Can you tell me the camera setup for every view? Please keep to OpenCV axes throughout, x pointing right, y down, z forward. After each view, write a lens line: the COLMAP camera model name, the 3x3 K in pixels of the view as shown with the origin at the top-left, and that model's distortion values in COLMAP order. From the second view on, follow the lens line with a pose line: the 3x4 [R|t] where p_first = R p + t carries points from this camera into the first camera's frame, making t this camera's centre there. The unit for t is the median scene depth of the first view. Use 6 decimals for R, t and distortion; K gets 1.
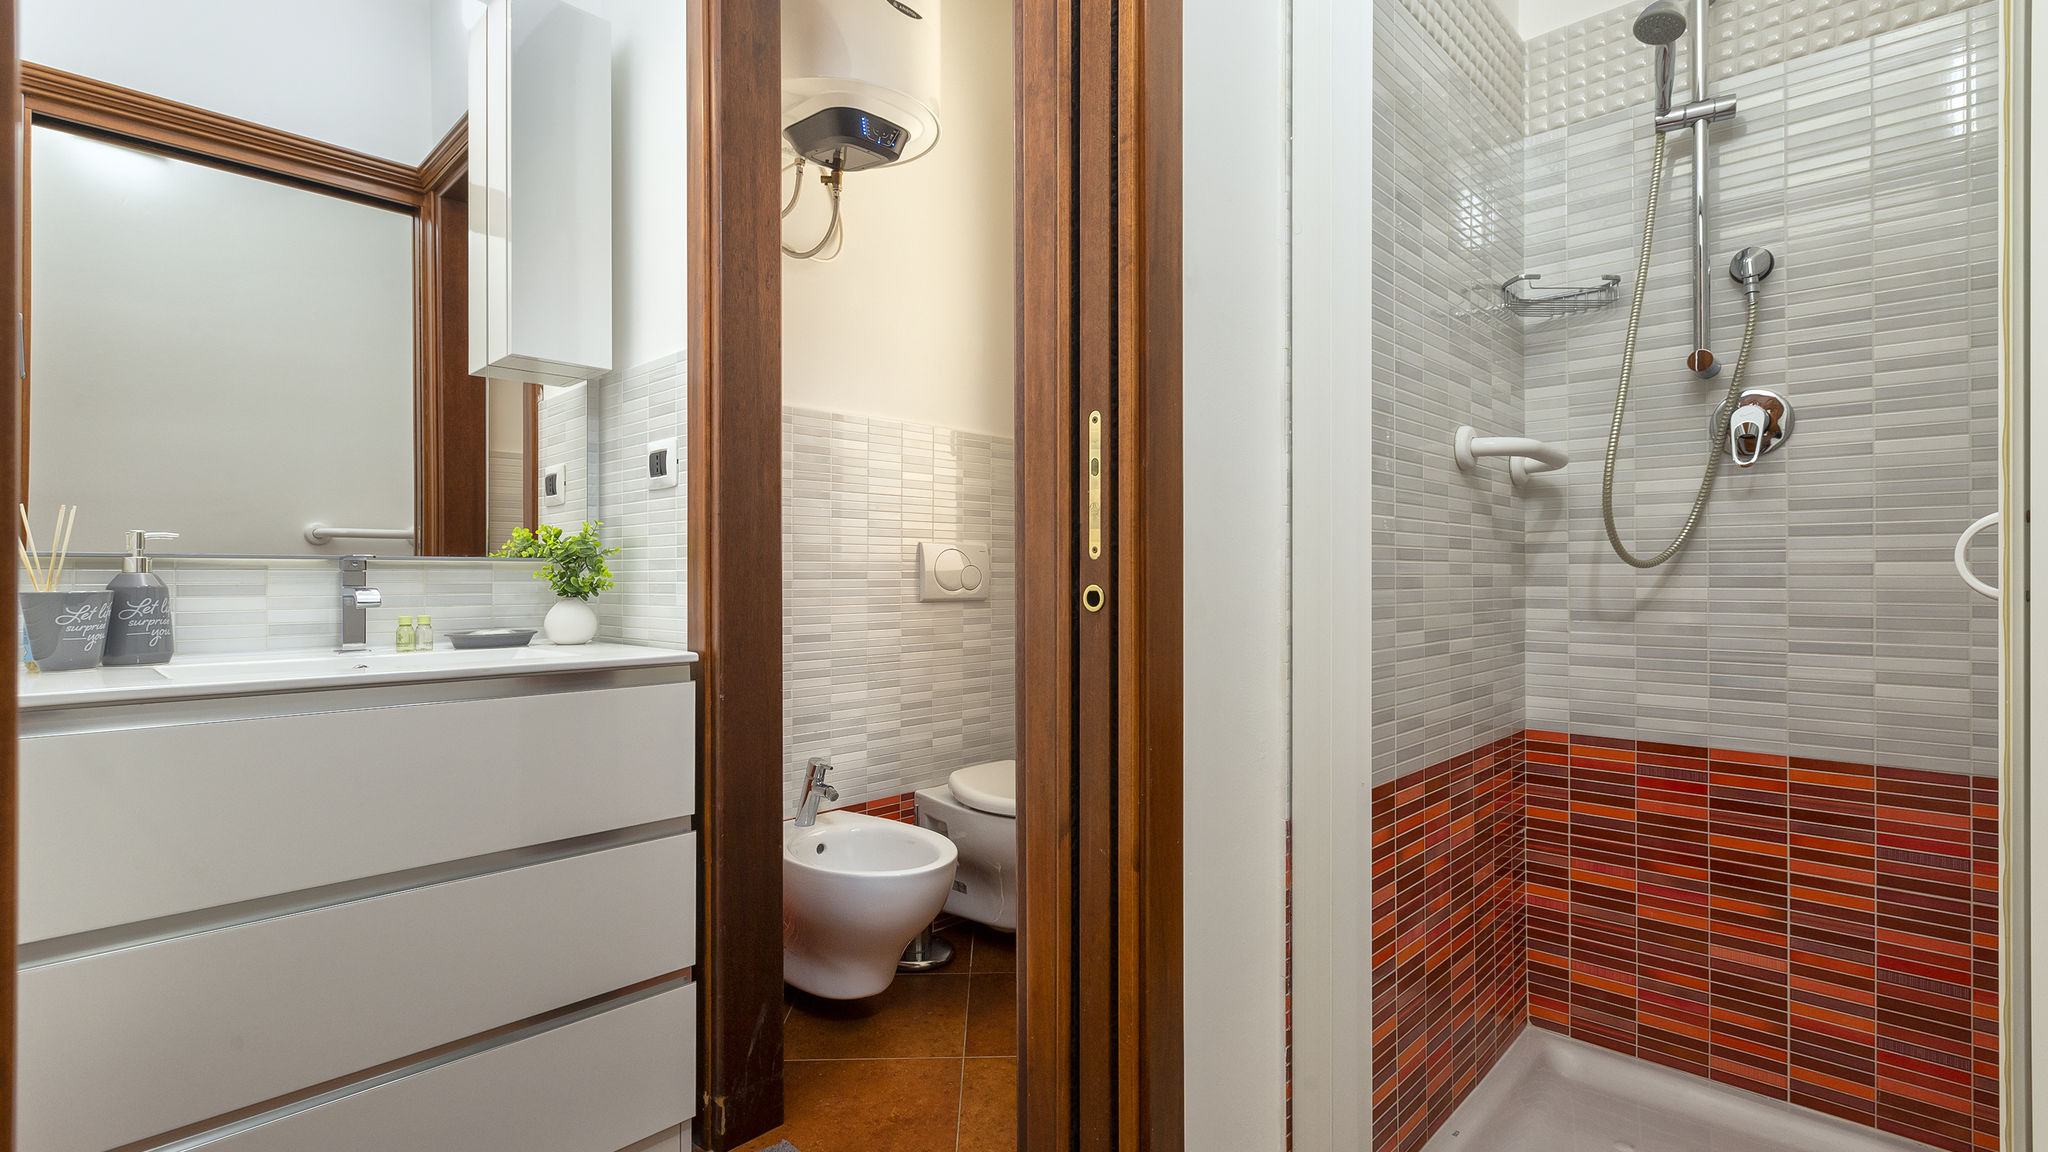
lens RADIAL K [[932.0, 0, 919.3], [0, 932.0, 571.2], [0, 0, 1]] dist [0.001257, -0.000152]
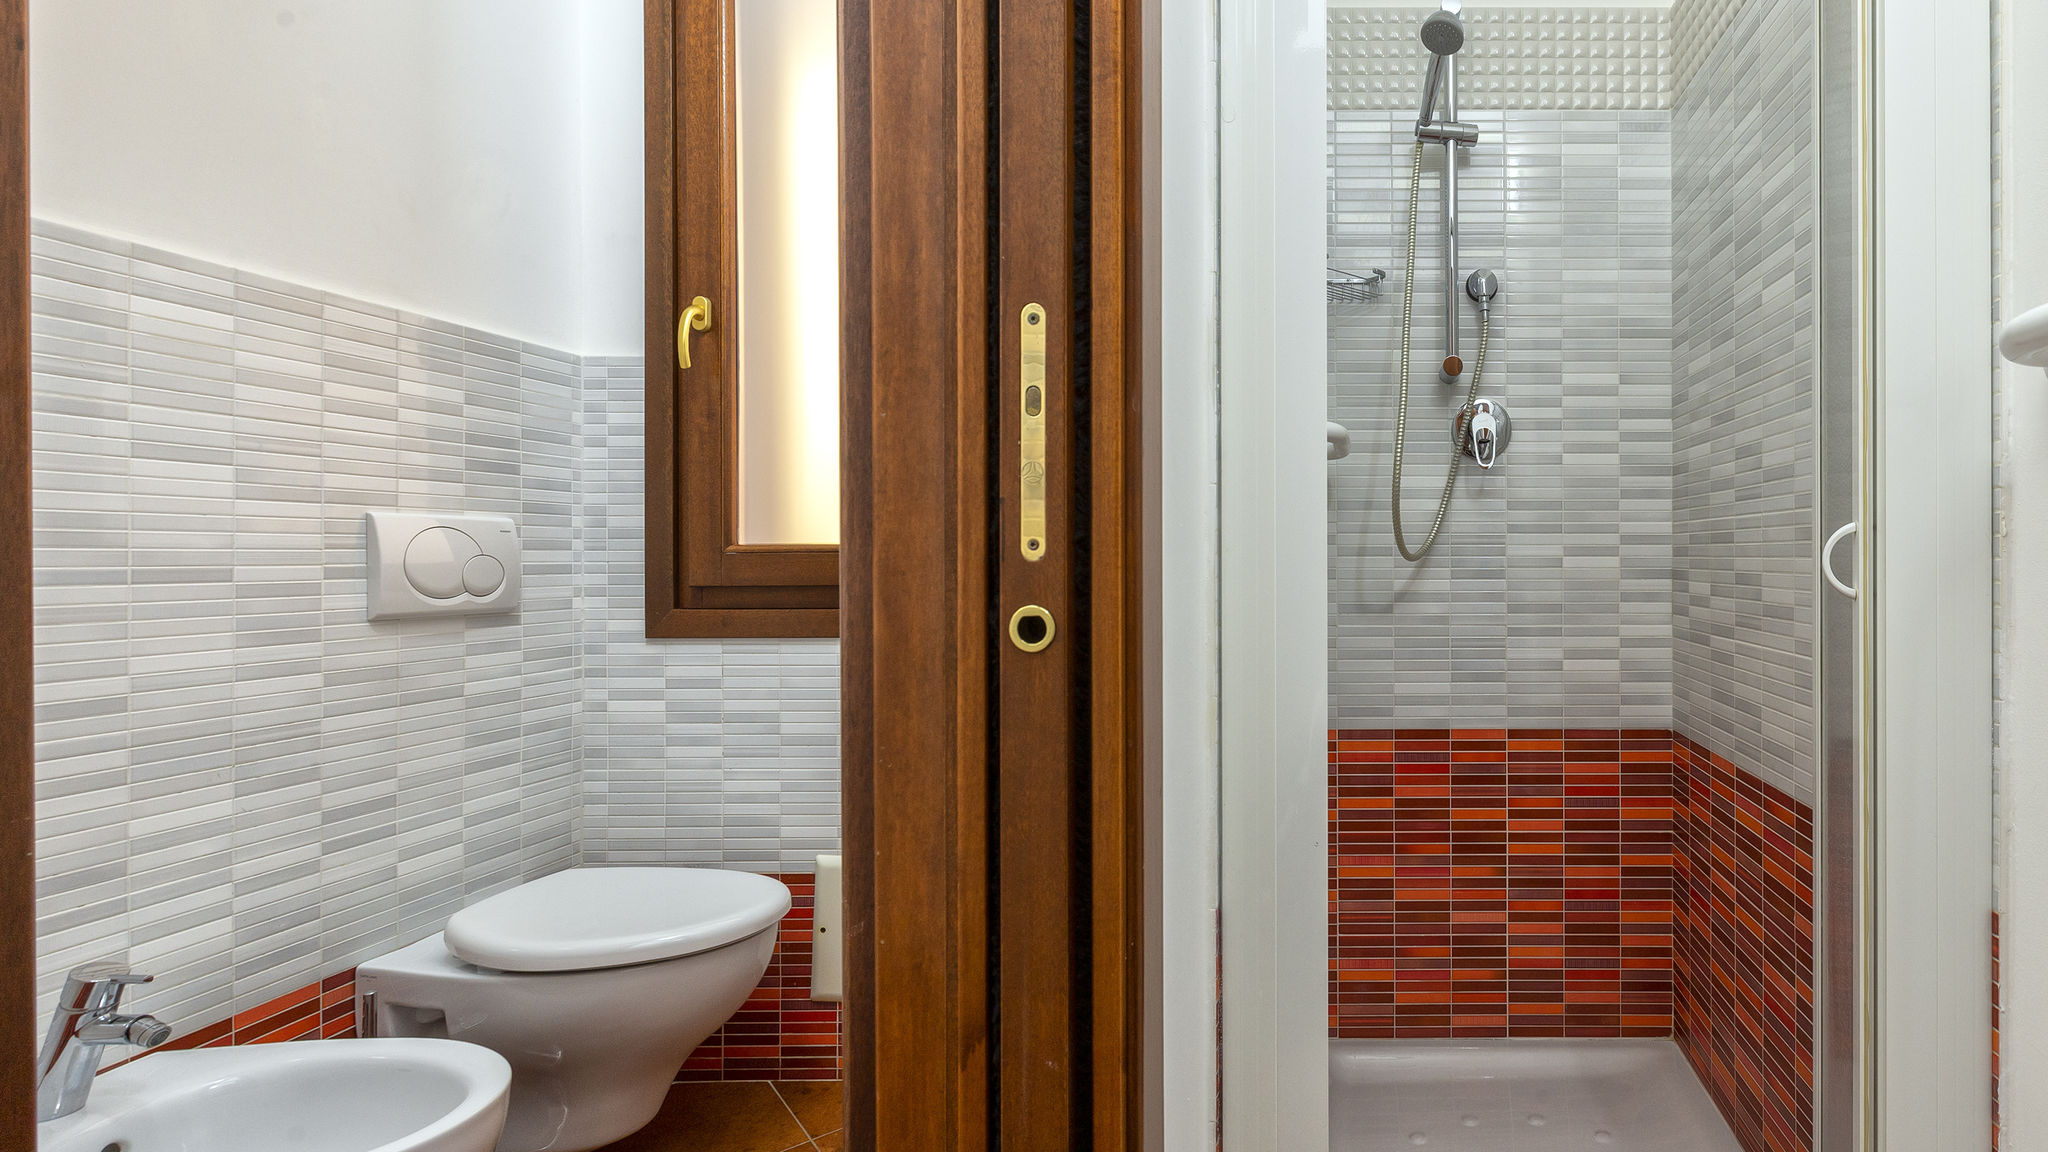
lens RADIAL K [[912.1, 0, 1024.1], [0, 912.1, 540.2], [0, 0, 1]] dist [-0.000725, 0.000112]
pose [[0.673903, -0.000003, 0.738820, -0.247597], [0.000556, 1.000000, -0.000503, -0.026081], [-0.738820, 0.000749, 0.673903, 0.631802]]
